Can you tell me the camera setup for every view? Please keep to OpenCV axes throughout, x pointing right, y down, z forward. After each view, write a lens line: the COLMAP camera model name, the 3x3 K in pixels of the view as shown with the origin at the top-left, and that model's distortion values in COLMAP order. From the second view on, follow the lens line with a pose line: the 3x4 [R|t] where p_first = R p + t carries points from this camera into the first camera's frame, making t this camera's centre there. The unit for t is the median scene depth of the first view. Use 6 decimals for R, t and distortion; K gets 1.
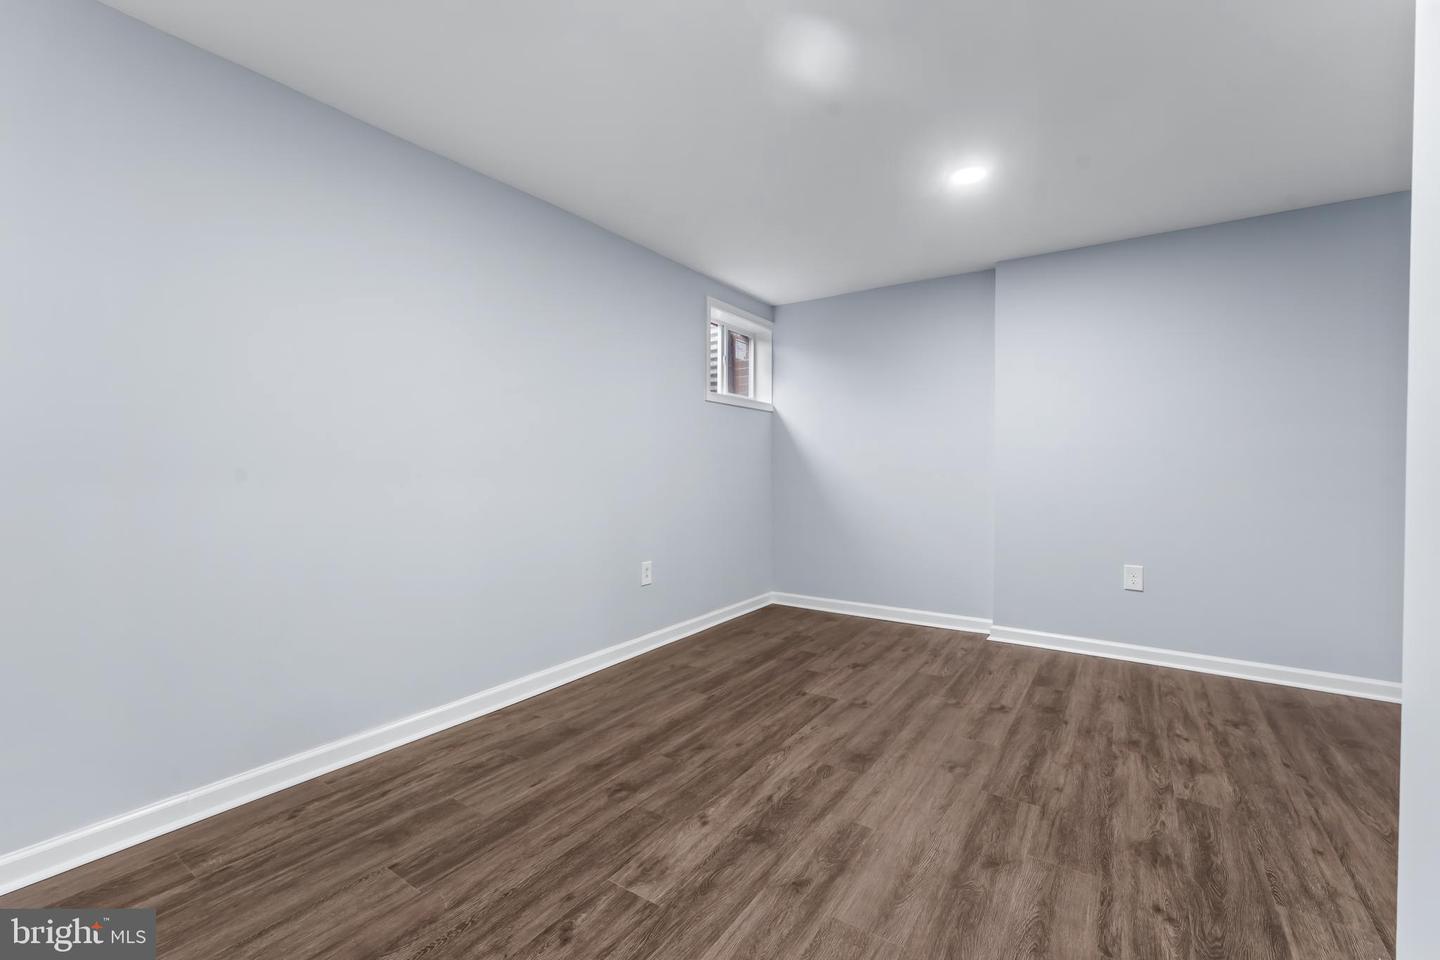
lens RADIAL K [[606.0, 0, 720.0], [0, 606.0, 480.0], [0, 0, 1]] dist [0.000924, 0.000227]
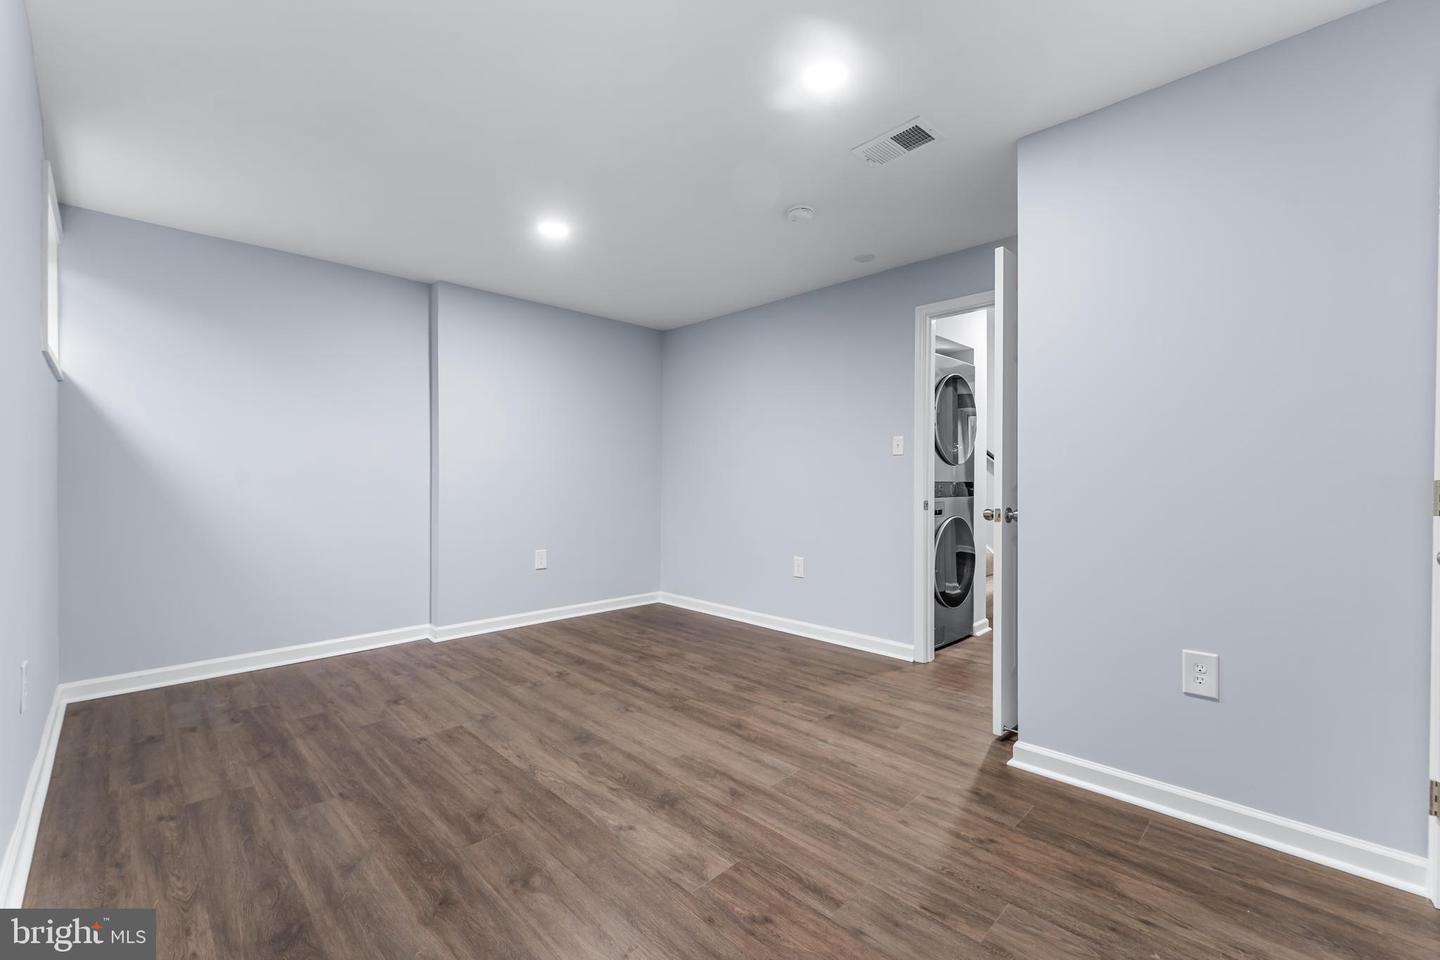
lens RADIAL K [[606.0, 0, 720.0], [0, 606.0, 480.0], [0, 0, 1]] dist [0.000924, 0.000227]
pose [[0.191741, -0.006761, 0.981422, -0.759223], [0.019628, 0.999803, 0.003053, -0.013555], [-0.981249, 0.018678, 0.191836, 0.496278]]
